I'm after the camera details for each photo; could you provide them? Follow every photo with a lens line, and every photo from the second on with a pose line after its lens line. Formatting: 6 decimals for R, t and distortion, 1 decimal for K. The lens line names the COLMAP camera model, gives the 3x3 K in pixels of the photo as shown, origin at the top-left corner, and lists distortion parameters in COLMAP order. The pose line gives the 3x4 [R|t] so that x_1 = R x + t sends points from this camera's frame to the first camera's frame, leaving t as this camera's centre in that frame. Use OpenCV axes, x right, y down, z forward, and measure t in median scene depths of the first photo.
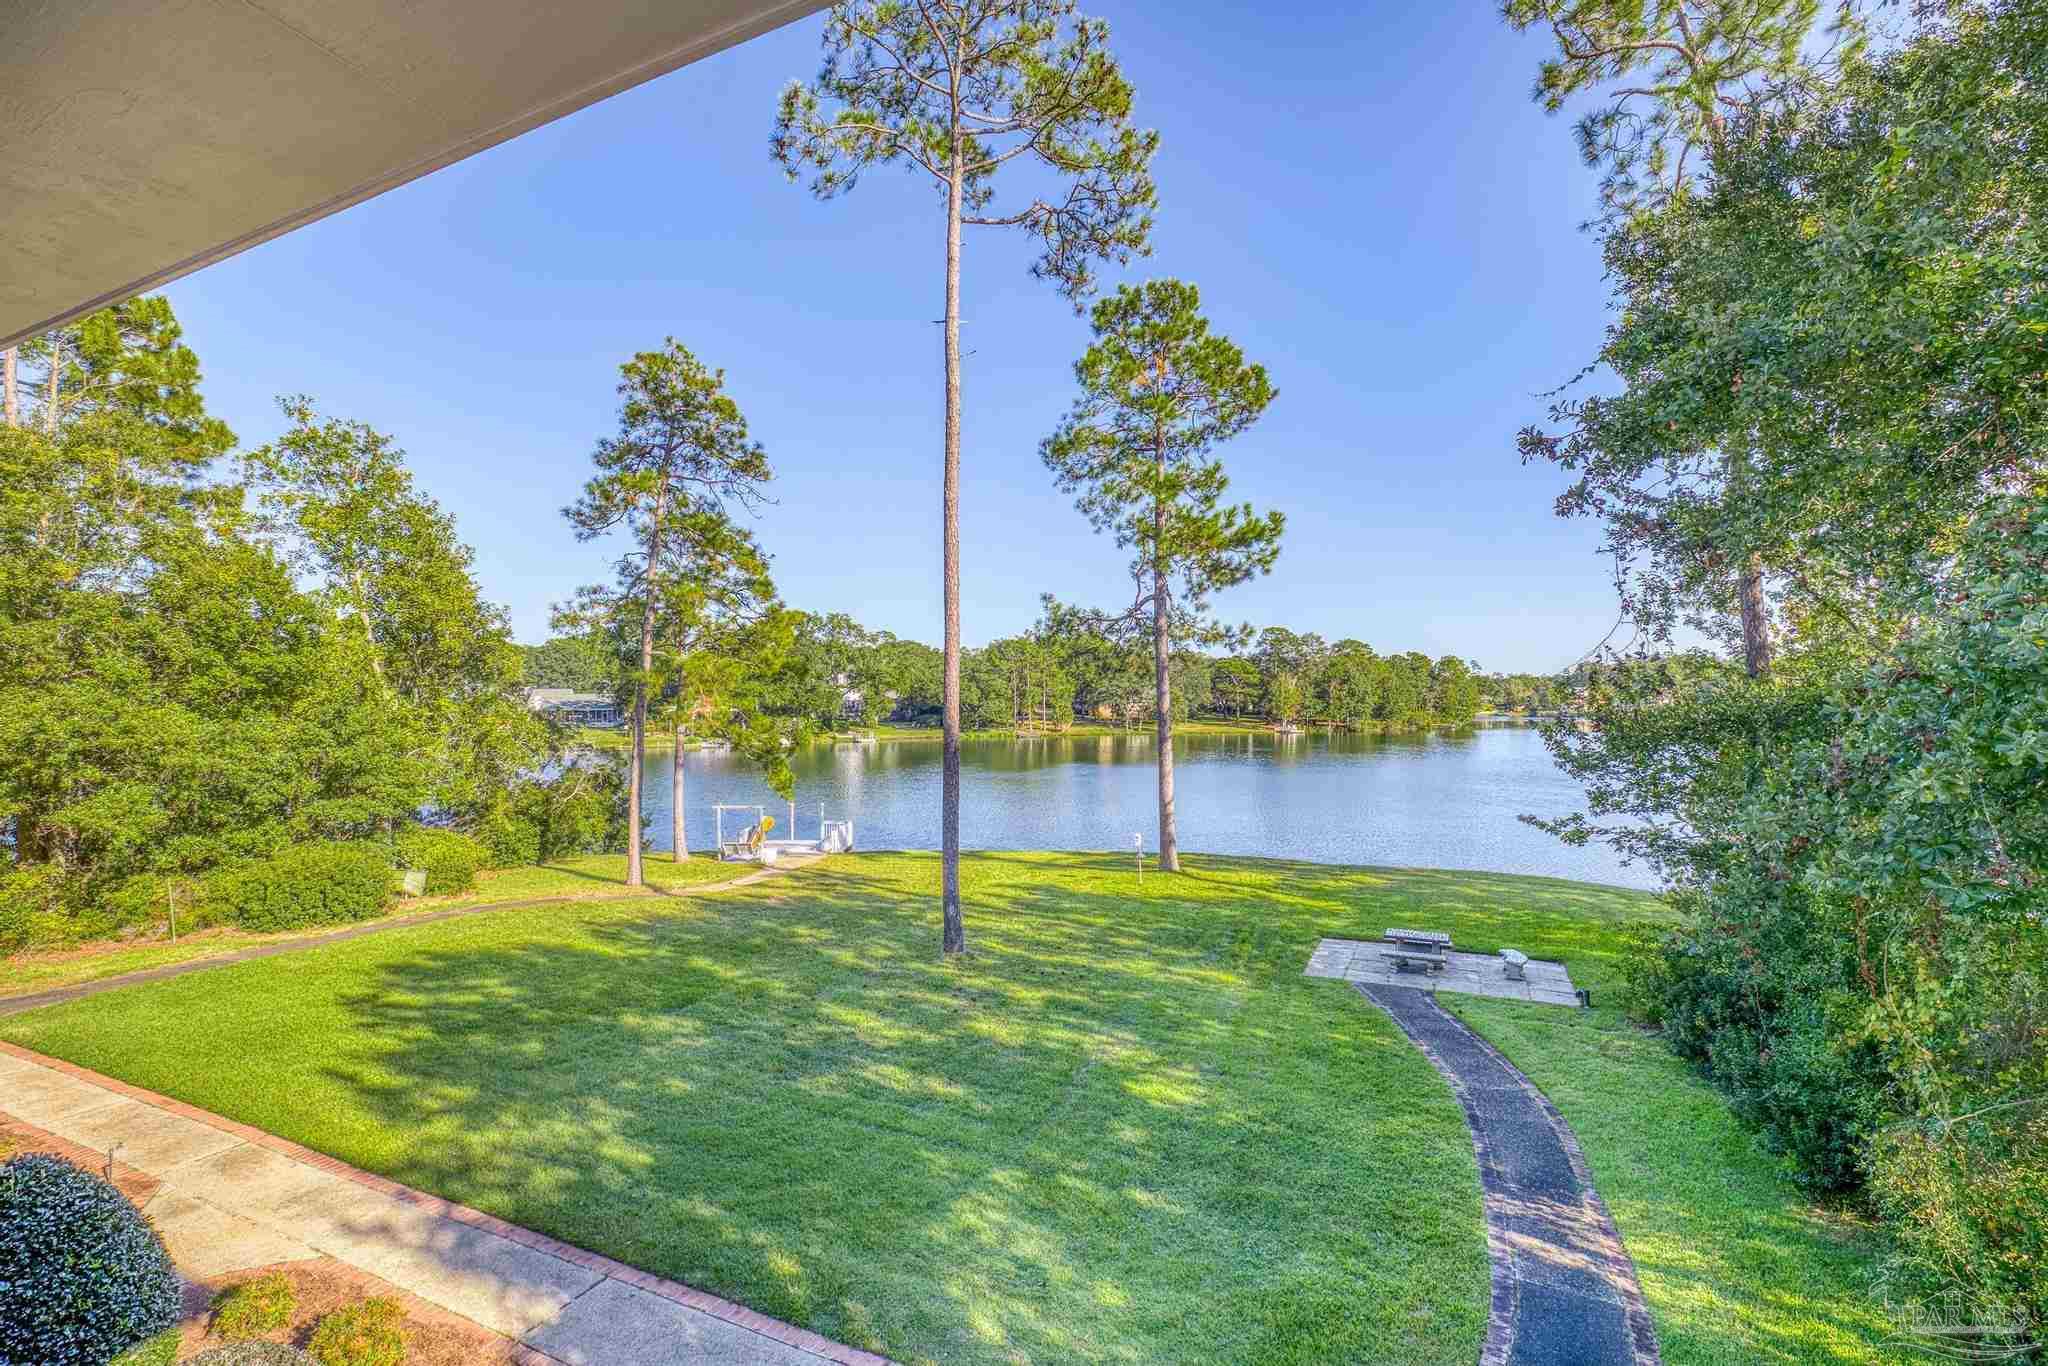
lens RADIAL K [[886.8, 0, 1023.3], [0, 886.8, 698.0], [0, 0, 1]] dist [-0.042652, 0.017497]
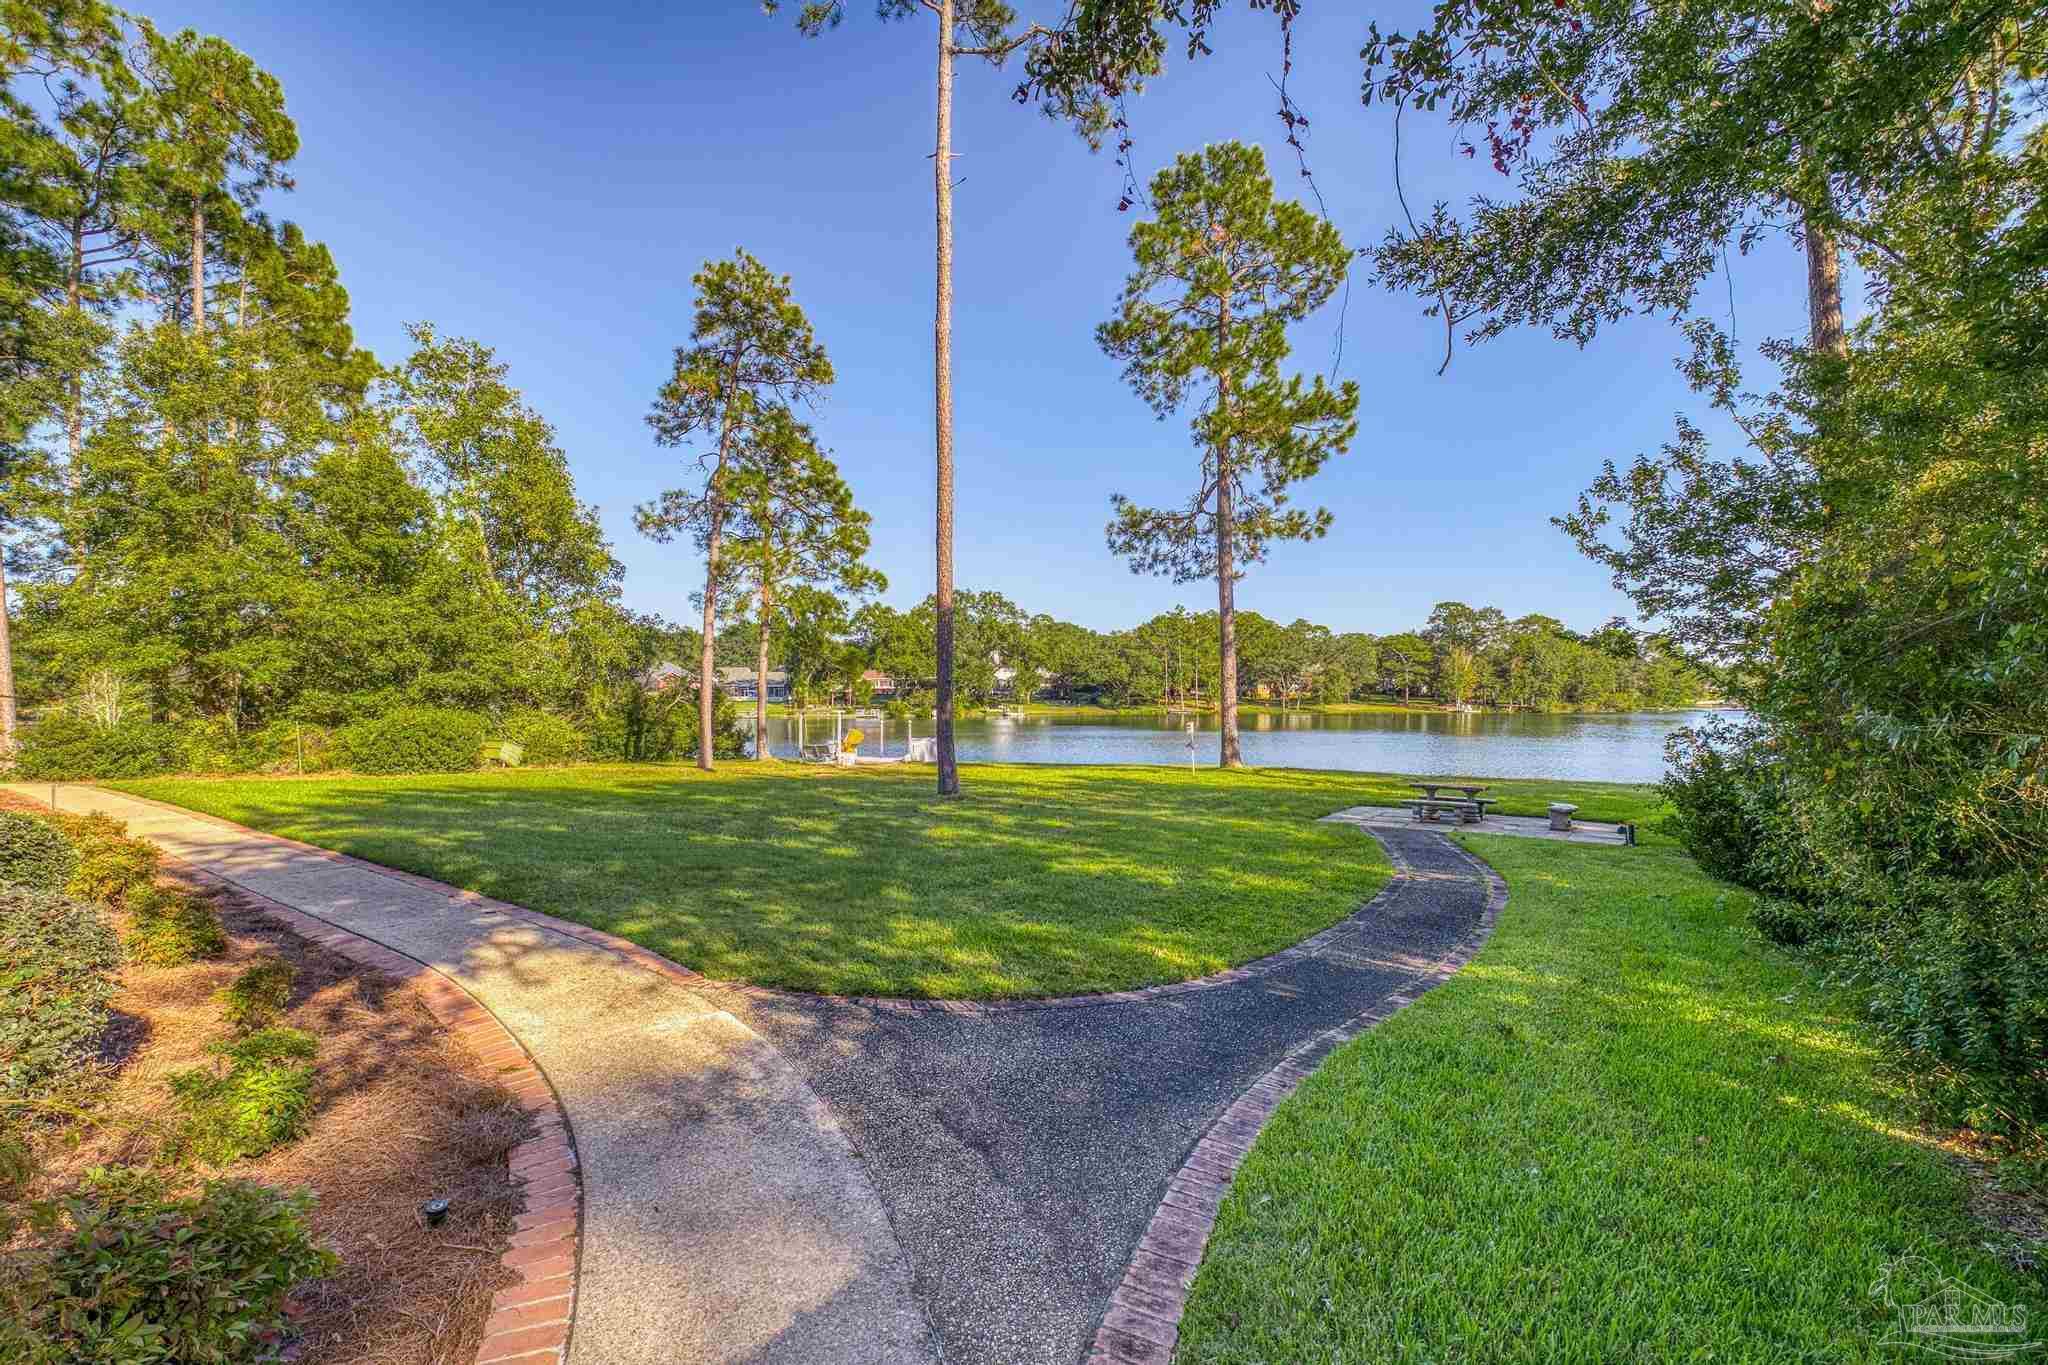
lens RADIAL K [[886.8, 0, 1029.1], [0, 886.8, 703.7], [0, 0, 1]] dist [-0.042652, 0.017497]
pose [[0.982687, 0.005749, -0.185186, 0.118194], [-0.003627, 0.999924, 0.011797, 0.106286], [0.185240, -0.010921, 0.982633, 0.027328]]
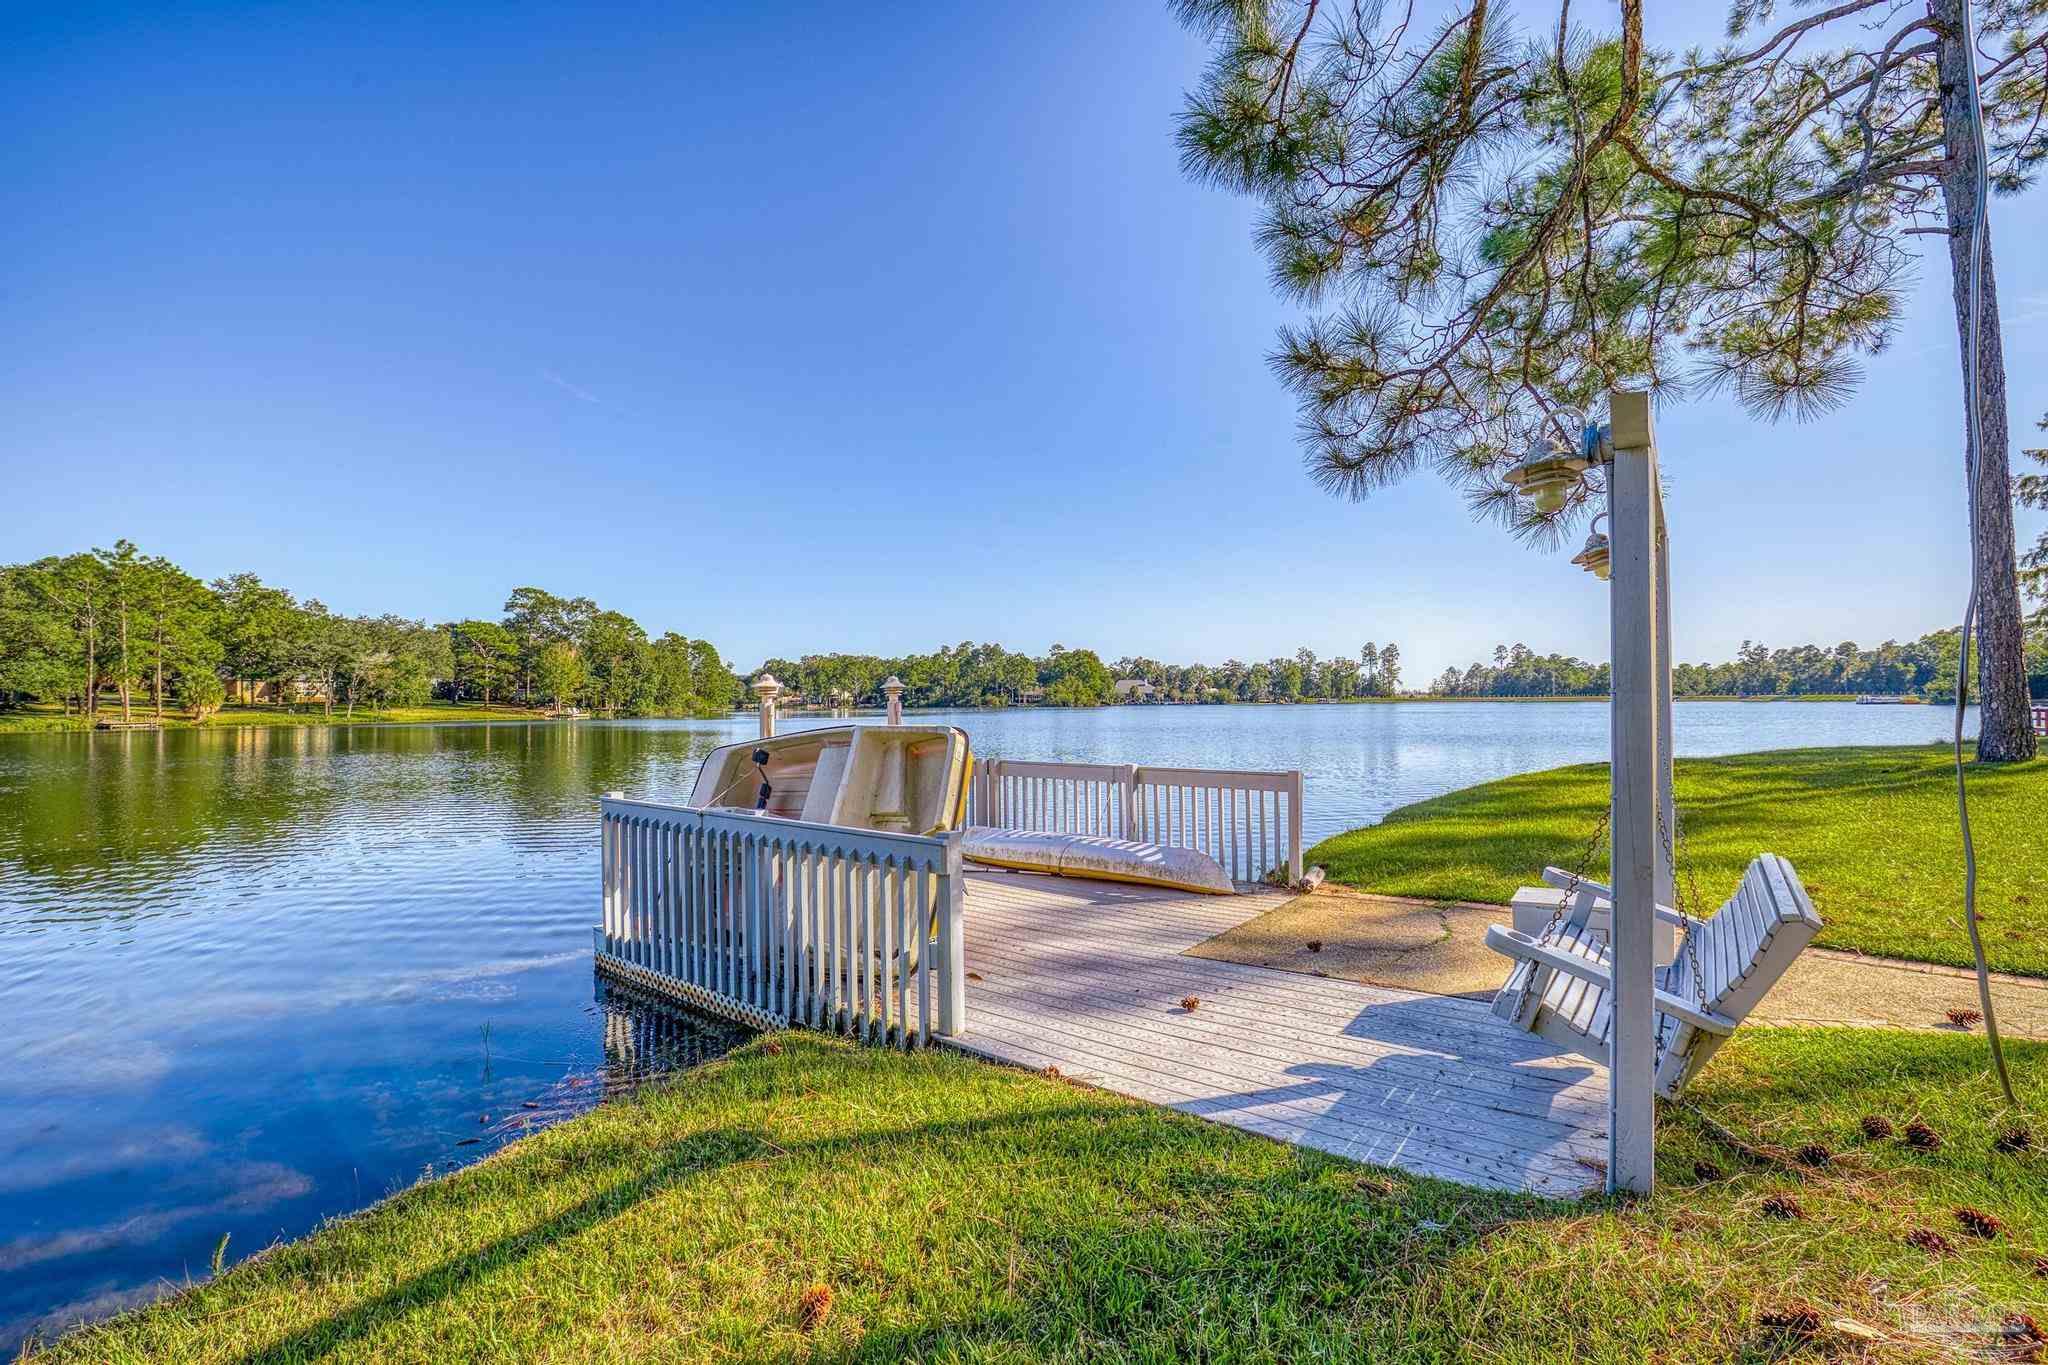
lens RADIAL K [[886.8, 0, 1021.0], [0, 886.8, 693.7], [0, 0, 1]] dist [-0.042652, 0.017497]
pose [[0.601150, 0.005063, 0.799120, -0.468412], [0.005485, 0.999930, -0.010462, 0.152475], [-0.799117, 0.010672, 0.601080, 1.030516]]
